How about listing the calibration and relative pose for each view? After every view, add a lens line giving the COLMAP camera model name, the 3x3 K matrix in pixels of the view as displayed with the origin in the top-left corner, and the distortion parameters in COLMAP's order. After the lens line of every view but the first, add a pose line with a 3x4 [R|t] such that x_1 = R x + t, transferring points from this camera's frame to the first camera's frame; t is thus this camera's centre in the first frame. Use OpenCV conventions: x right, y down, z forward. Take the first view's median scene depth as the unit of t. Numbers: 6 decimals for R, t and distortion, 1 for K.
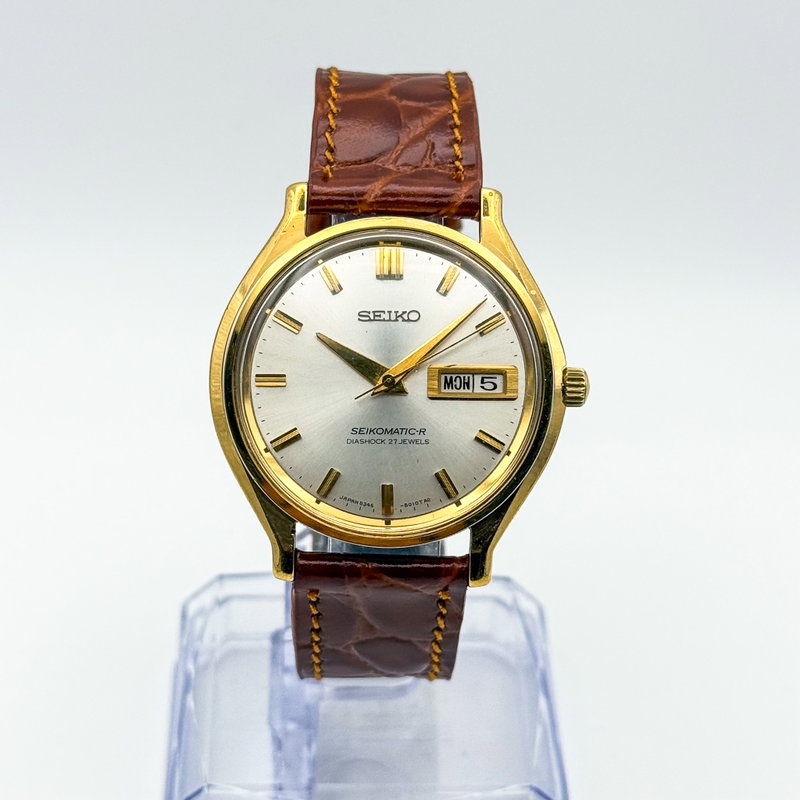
lens RADIAL K [[2226.9, 0, 400.0], [0, 2226.9, 400.0], [0, 0, 1]] dist [0.055476, 0.130945]
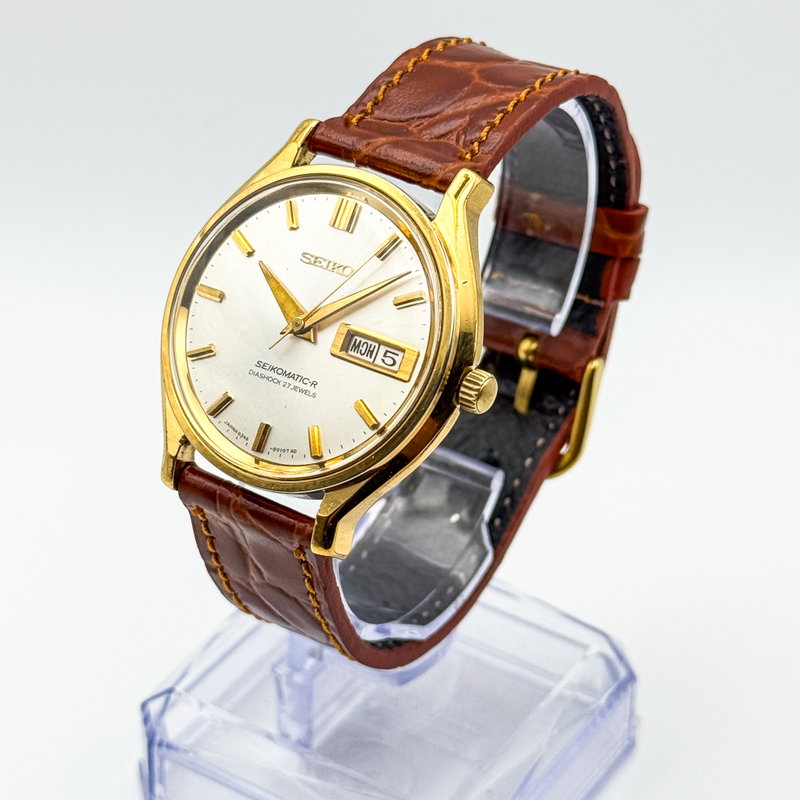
lens RADIAL K [[2226.9, 0, 400.0], [0, 2226.9, 400.0], [0, 0, 1]] dist [0.055476, 0.130945]
pose [[0.825331, 0.293567, -0.482336, 0.515727], [-0.315195, 0.948273, 0.037819, -0.028243], [0.468489, 0.120816, 0.875169, 0.157214]]
